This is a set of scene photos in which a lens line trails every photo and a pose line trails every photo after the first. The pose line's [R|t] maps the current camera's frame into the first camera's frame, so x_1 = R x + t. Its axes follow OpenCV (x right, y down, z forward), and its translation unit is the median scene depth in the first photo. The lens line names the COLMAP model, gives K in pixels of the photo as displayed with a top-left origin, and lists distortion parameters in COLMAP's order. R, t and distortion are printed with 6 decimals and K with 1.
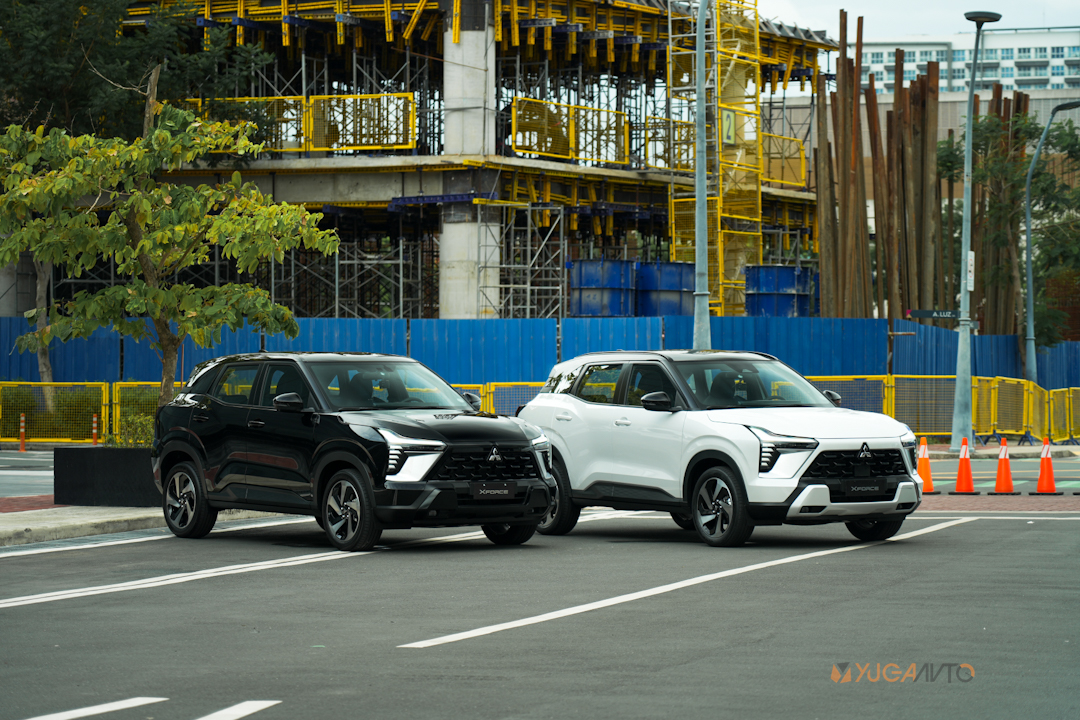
lens RADIAL K [[3224.1, 0, 542.1], [0, 3224.1, 362.2], [0, 0, 1]] dist [-0.082046, 0.000000]
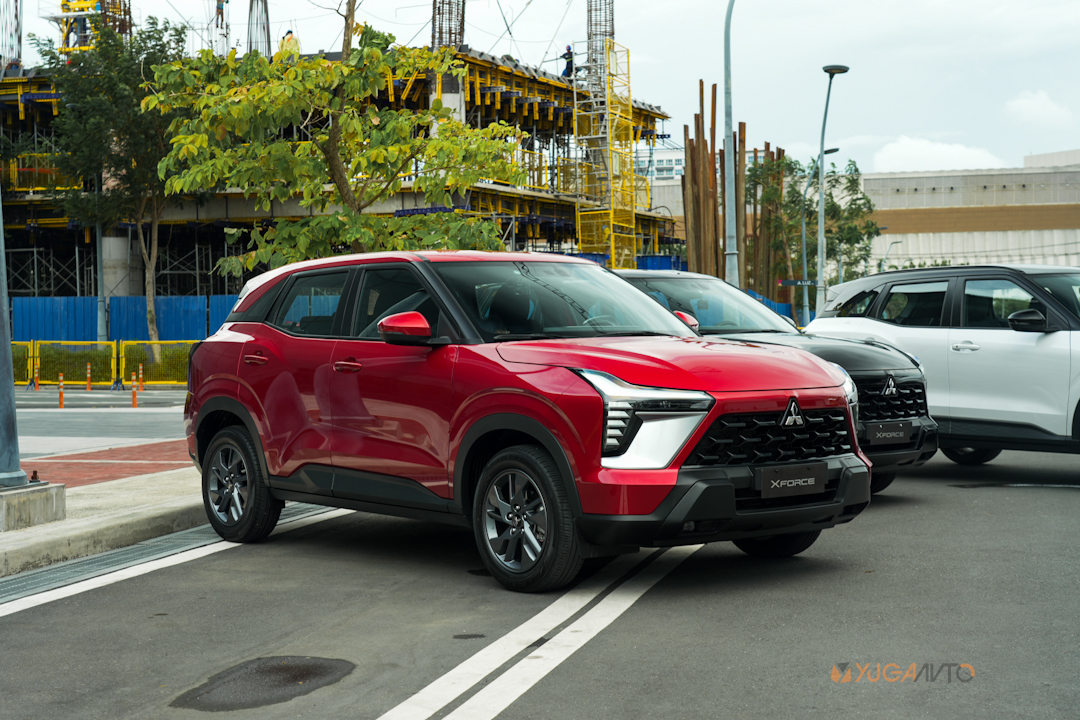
lens RADIAL K [[1679.9, 0, 536.0], [0, 1679.9, 363.2], [0, 0, 1]] dist [-0.017143, 0.000000]
pose [[0.995321, -0.016128, 0.095266, -0.056721], [0.014670, 0.999765, 0.015984, 0.006178], [-0.095501, -0.014512, 0.995324, 0.247287]]
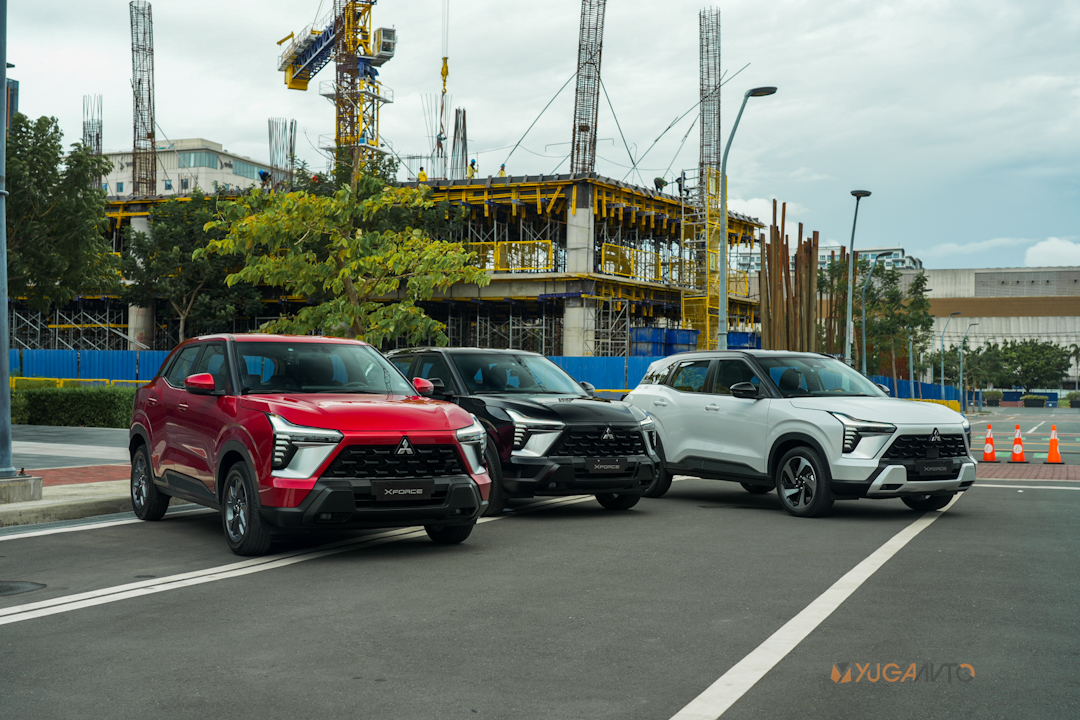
lens RADIAL K [[1298.1, 0, 540.8], [0, 1298.1, 355.0], [0, 0, 1]] dist [-0.009303, 0.000000]
pose [[0.998685, 0.012077, -0.049829, -0.006533], [-0.013360, 0.999586, -0.025493, 0.005292], [0.049501, 0.026126, 0.998432, 0.222435]]
